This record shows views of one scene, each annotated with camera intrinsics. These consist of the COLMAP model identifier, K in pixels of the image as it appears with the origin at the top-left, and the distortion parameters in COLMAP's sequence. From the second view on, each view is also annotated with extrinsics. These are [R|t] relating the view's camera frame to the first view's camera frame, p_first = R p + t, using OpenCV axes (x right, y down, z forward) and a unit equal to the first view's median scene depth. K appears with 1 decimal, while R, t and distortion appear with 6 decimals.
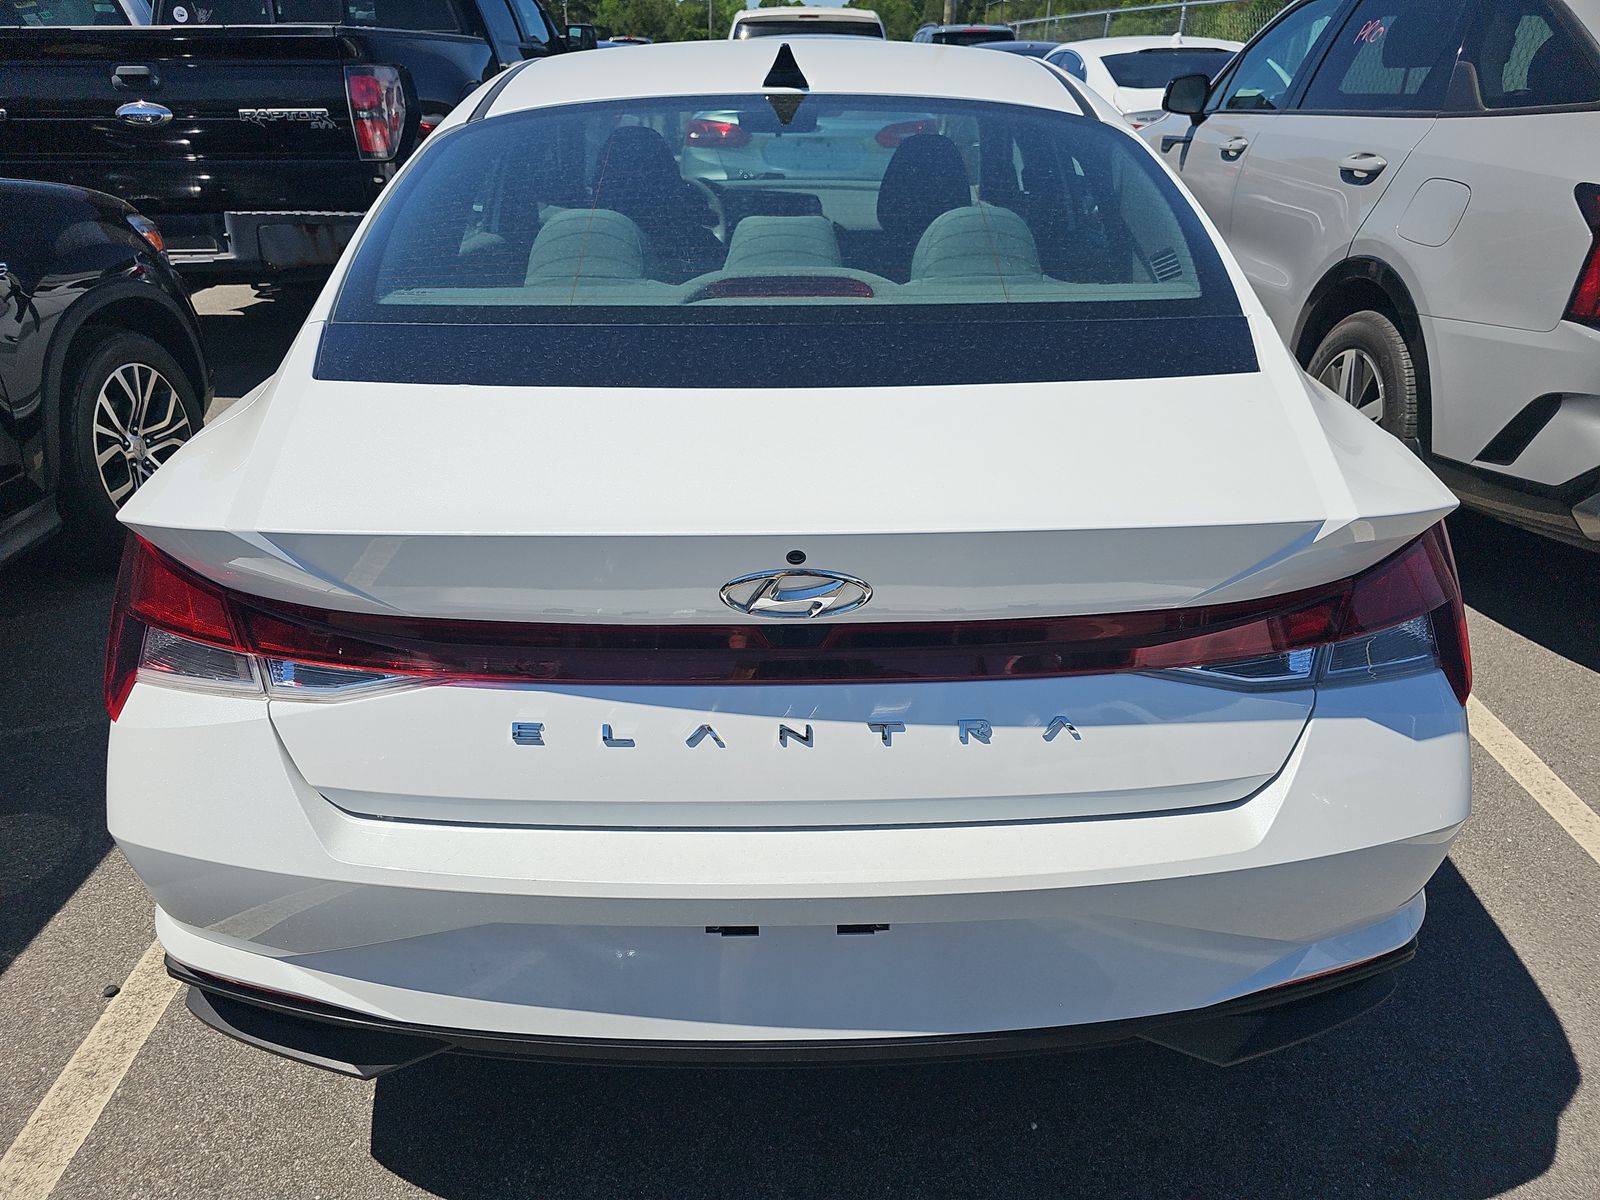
lens RADIAL K [[1061.4, 0, 798.9], [0, 1061.4, 599.7], [0, 0, 1]] dist [-0.006696, 0.000601]
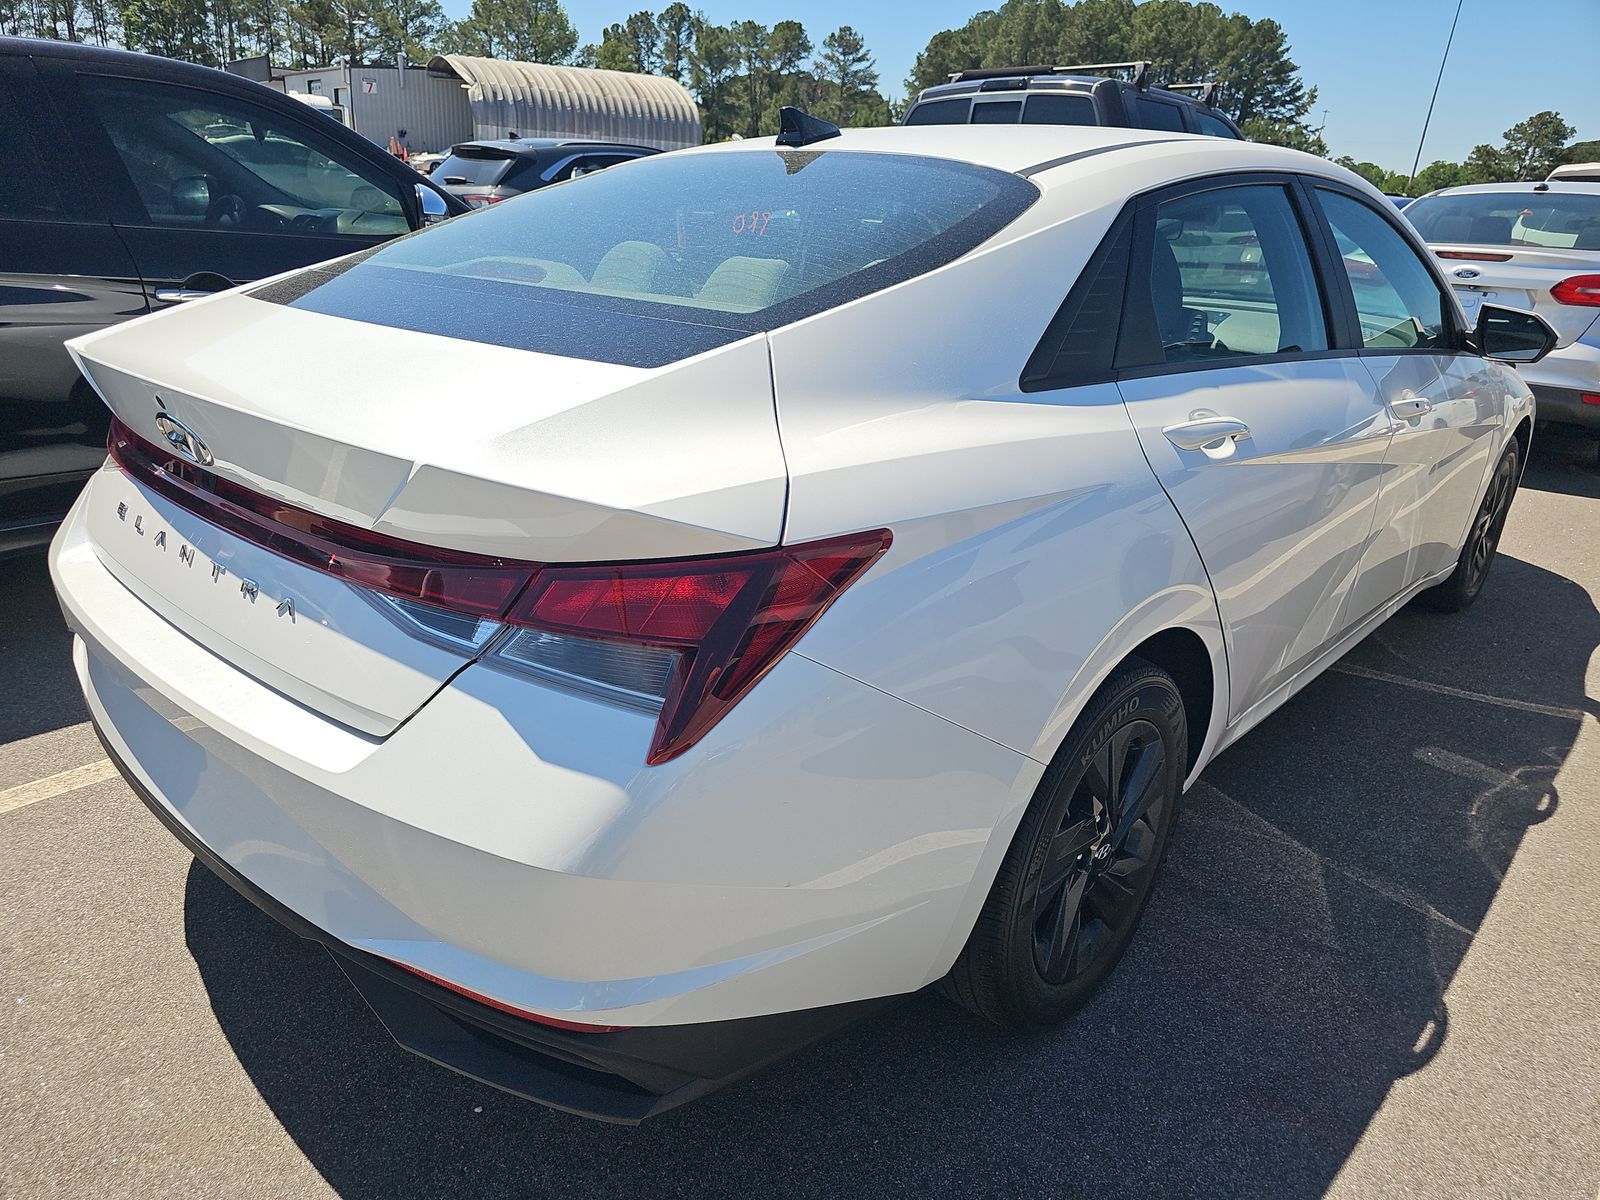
lens RADIAL K [[1061.4, 0, 795.6], [0, 1061.4, 604.2], [0, 0, 1]] dist [-0.006696, 0.000601]
pose [[0.726648, 0.253629, -0.638478, 1.270215], [-0.336134, 0.941776, -0.008442, -0.051571], [0.599163, 0.220749, 0.769593, 0.424351]]
